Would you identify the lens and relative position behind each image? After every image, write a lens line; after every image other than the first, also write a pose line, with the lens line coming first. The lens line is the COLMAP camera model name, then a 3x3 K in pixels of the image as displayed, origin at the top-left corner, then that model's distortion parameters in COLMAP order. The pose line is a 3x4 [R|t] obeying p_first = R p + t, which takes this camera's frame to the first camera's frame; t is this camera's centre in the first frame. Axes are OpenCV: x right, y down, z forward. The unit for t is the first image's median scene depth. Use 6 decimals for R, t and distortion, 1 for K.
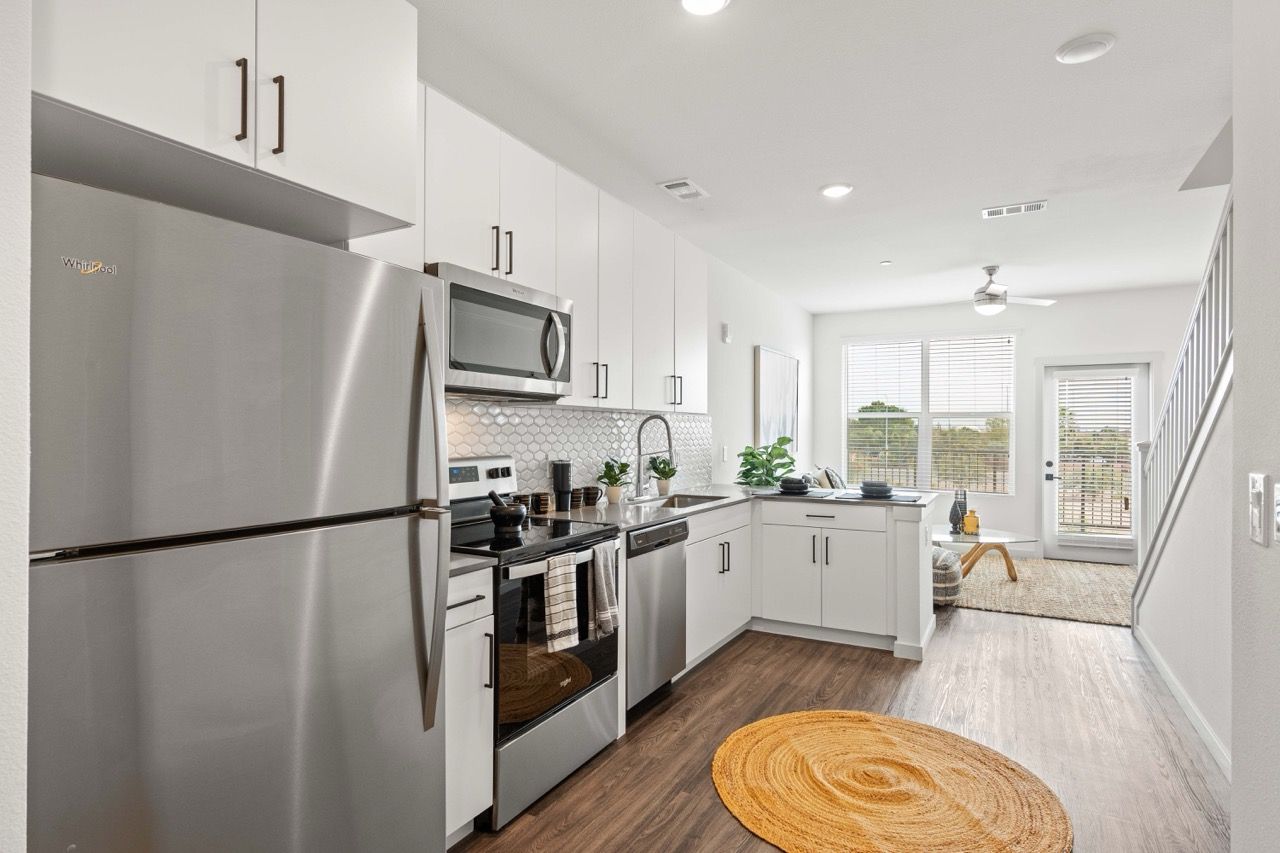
lens RADIAL K [[690.7, 0, 615.5], [0, 690.7, 430.4], [0, 0, 1]] dist [0.002470, -0.002473]
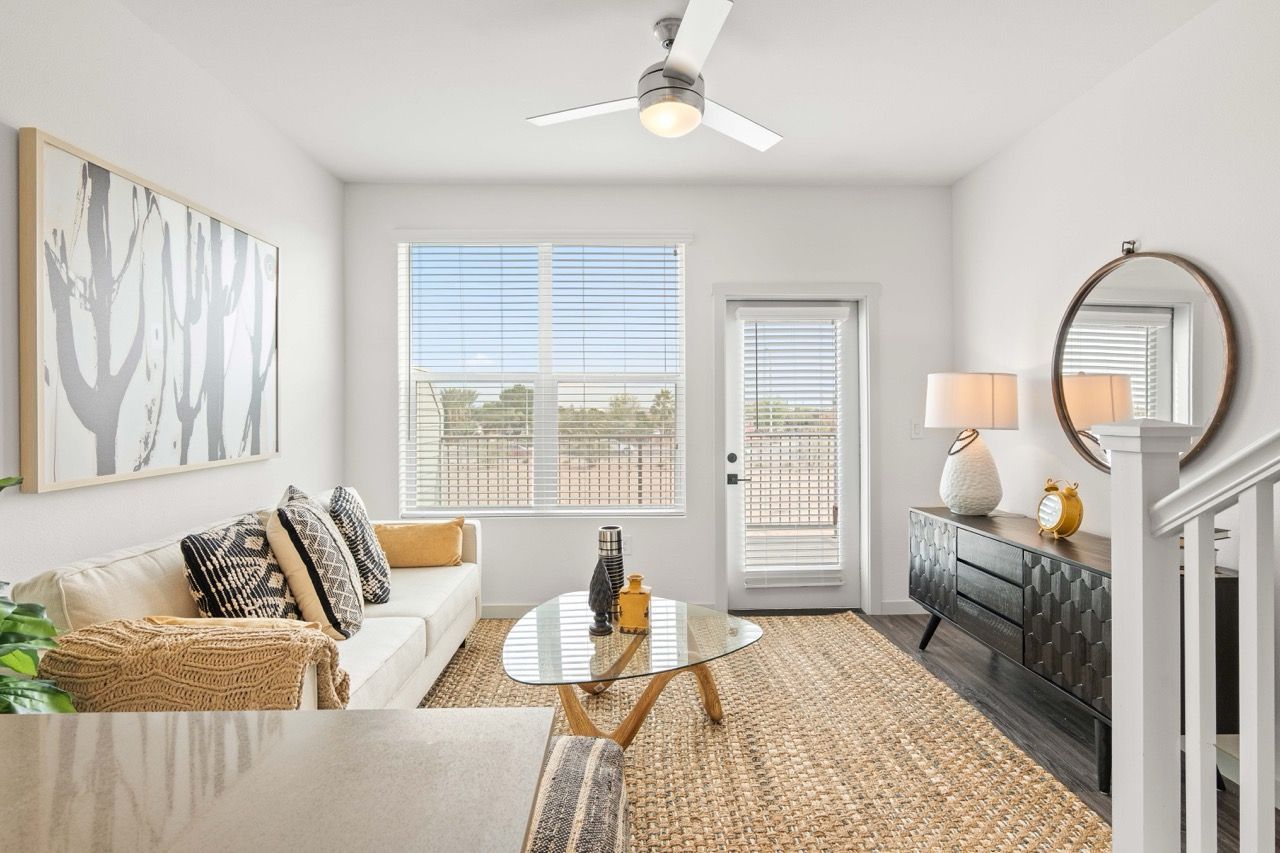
lens RADIAL K [[605.8, 0, 639.5], [0, 605.8, 415.8], [0, 0, 1]] dist [-0.024926, 0.001180]
pose [[0.853623, -0.008754, 0.520817, 0.463826], [0.006063, 0.999958, 0.006870, 0.011554], [-0.520856, -0.002707, 0.853641, 0.976156]]
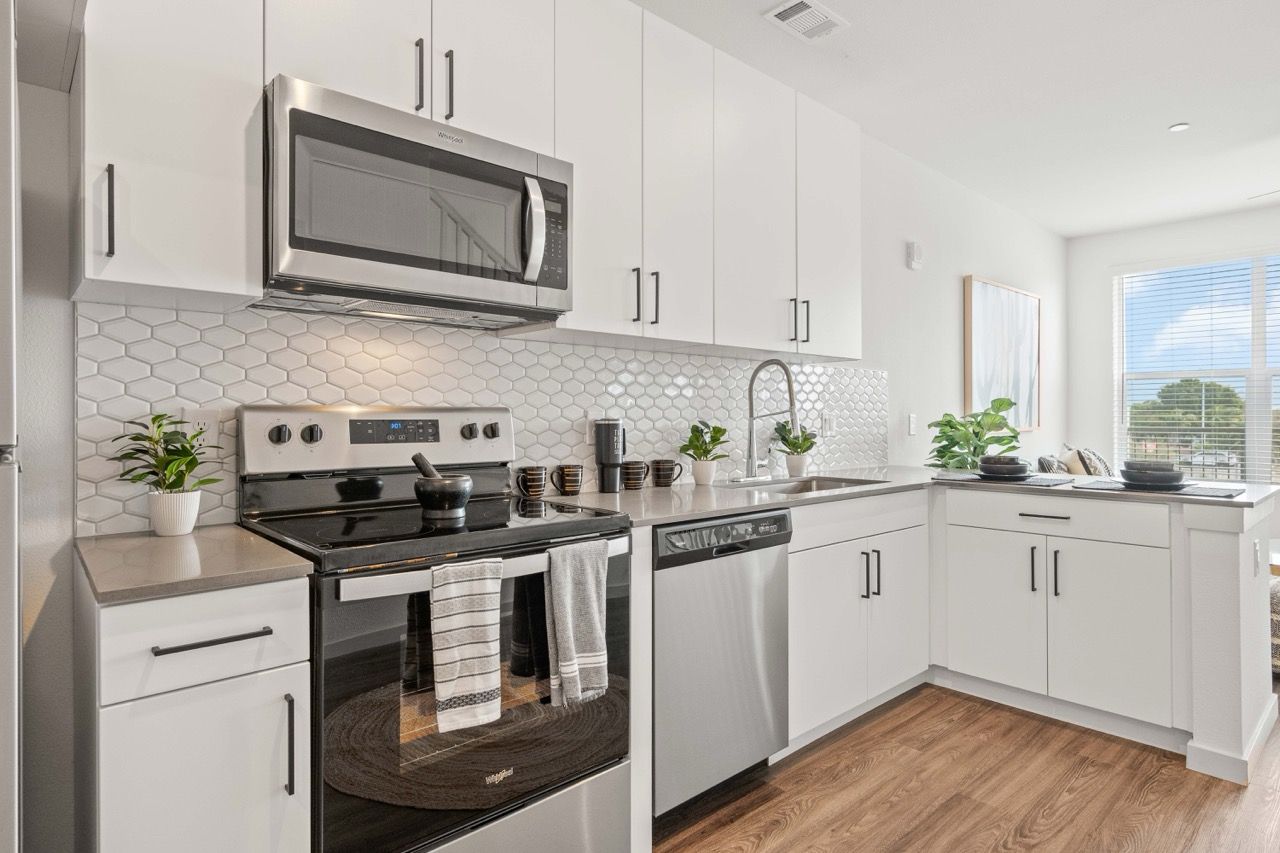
lens RADIAL K [[690.7, 0, 633.5], [0, 690.7, 416.3], [0, 0, 1]] dist [0.002470, -0.002473]
pose [[0.949952, -0.003831, -0.312372, 0.152801], [0.002209, 0.999982, -0.005546, 0.040956], [0.312387, 0.004578, 0.949944, 0.324015]]
